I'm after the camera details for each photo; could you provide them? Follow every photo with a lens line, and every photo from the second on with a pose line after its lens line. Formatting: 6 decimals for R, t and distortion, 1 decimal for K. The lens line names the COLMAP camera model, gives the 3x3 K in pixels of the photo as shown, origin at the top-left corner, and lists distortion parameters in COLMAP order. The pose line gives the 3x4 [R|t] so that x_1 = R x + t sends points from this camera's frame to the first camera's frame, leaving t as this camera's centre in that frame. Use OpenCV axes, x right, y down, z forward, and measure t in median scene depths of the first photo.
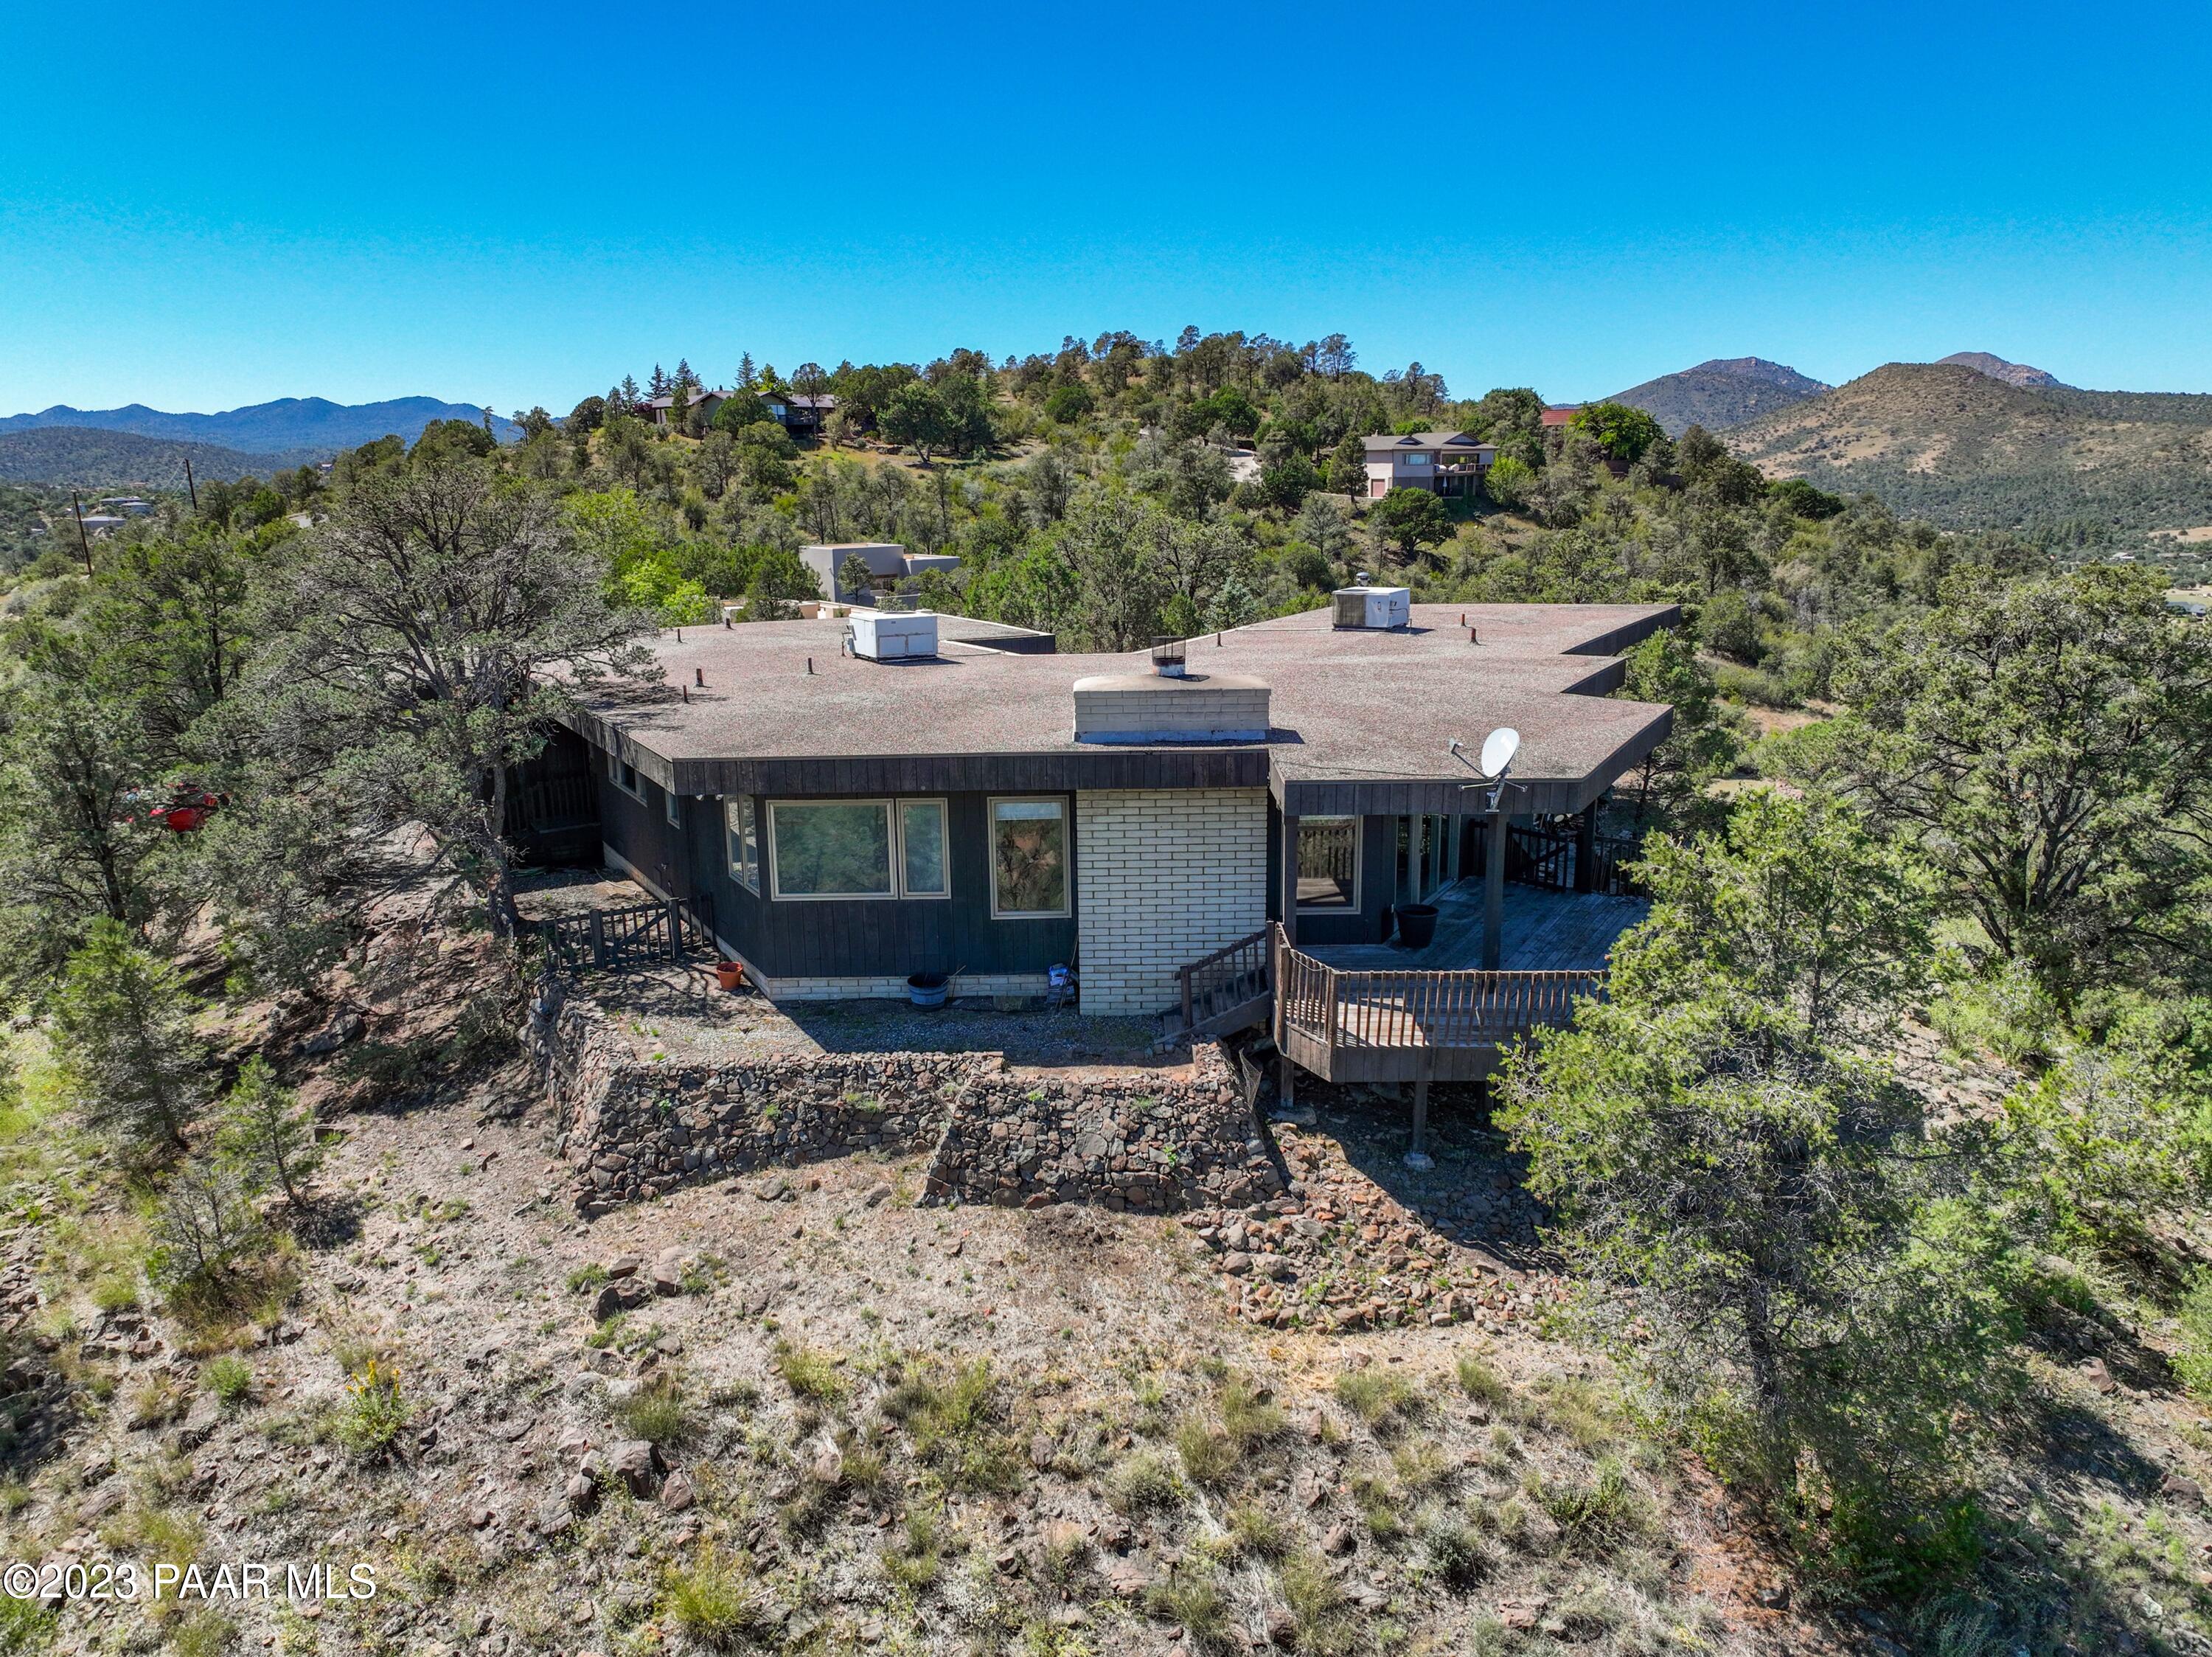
lens RADIAL K [[1549.9, 0, 1106.0], [0, 1549.9, 828.5], [0, 0, 1]] dist [-0.003571, 0.017617]
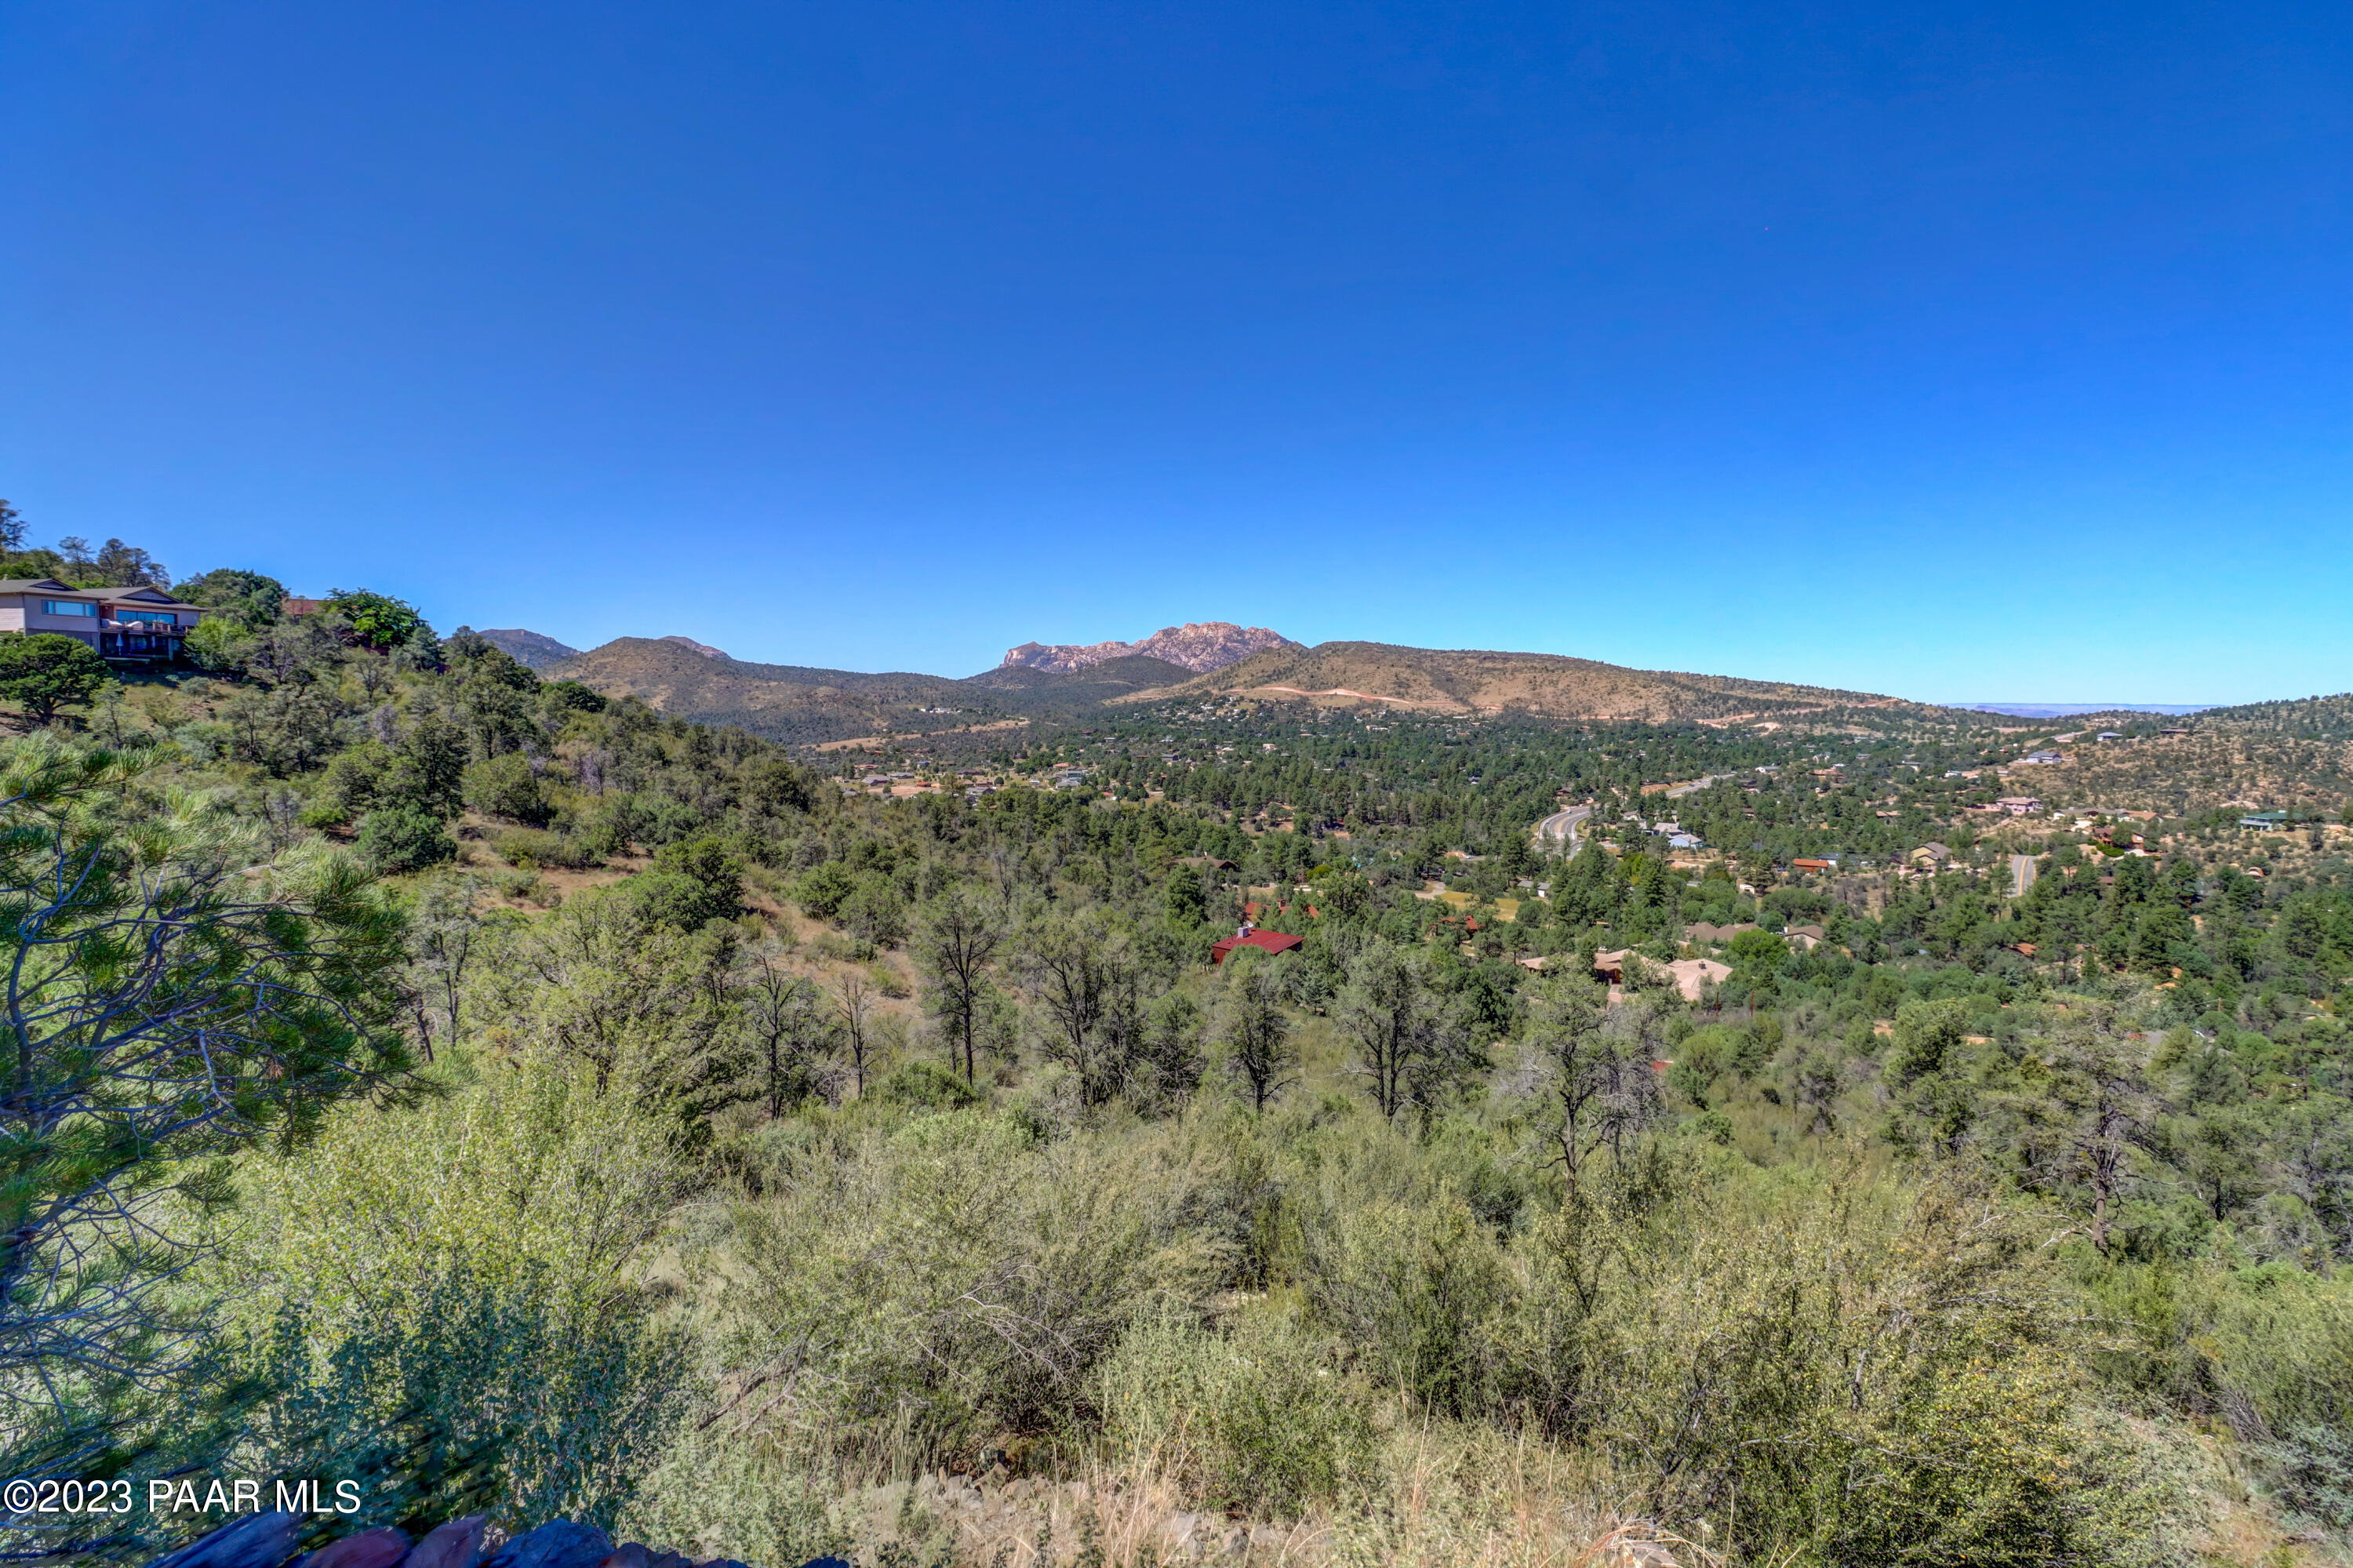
lens RADIAL K [[1088.5, 0, 1173.3], [0, 1088.5, 766.2], [0, 0, 1]] dist [-0.002844, -0.011980]
pose [[0.606591, -0.032418, 0.794352, 0.108412], [0.171748, 0.980918, -0.091121, -0.014468], [-0.776241, 0.191701, 0.600584, 0.256158]]
